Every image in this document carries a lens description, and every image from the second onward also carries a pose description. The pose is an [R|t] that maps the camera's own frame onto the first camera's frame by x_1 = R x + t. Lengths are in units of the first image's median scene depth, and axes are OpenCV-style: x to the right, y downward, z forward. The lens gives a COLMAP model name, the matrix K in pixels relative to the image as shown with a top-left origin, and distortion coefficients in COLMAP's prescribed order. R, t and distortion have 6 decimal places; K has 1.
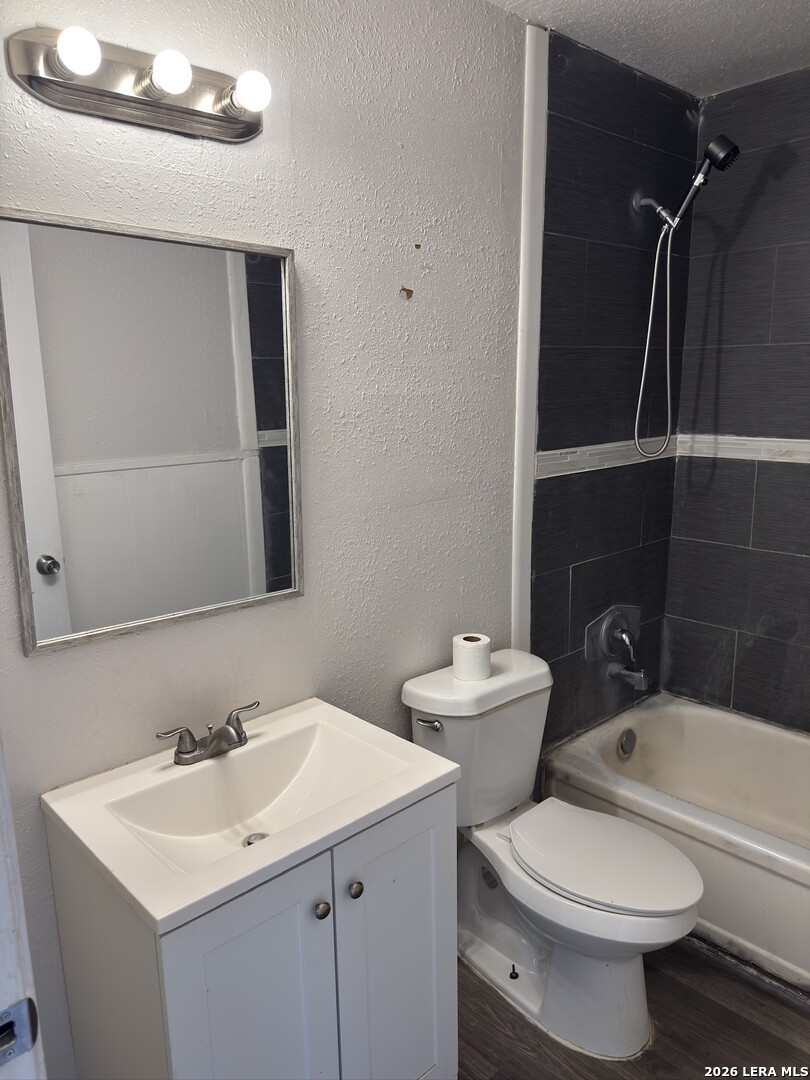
lens RADIAL K [[766.7, 0, 404.1], [0, 766.7, 581.9], [0, 0, 1]] dist [0.041602, -0.058299]
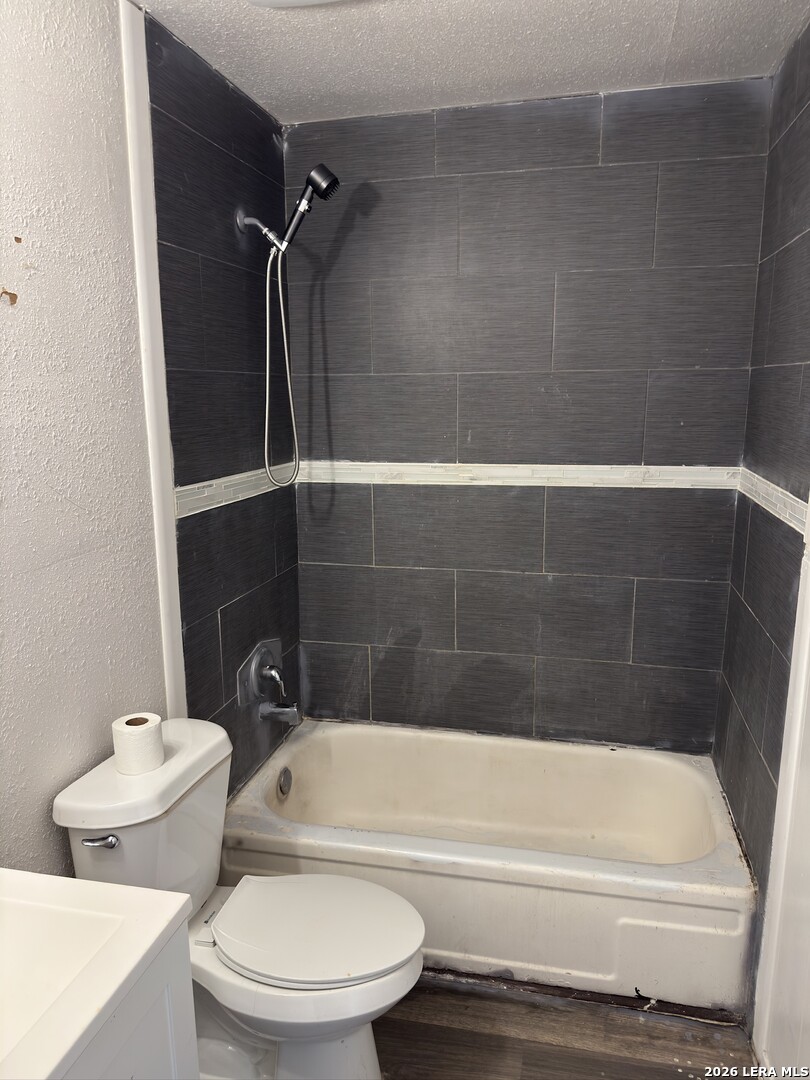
lens RADIAL K [[766.9, 0, 405.5], [0, 766.9, 560.8], [0, 0, 1]] dist [0.009149, -0.011540]
pose [[0.828728, -0.112862, 0.548154, -0.092299], [0.136664, 0.990614, -0.002652, -0.047662], [-0.542710, 0.077111, 0.836373, 0.133398]]
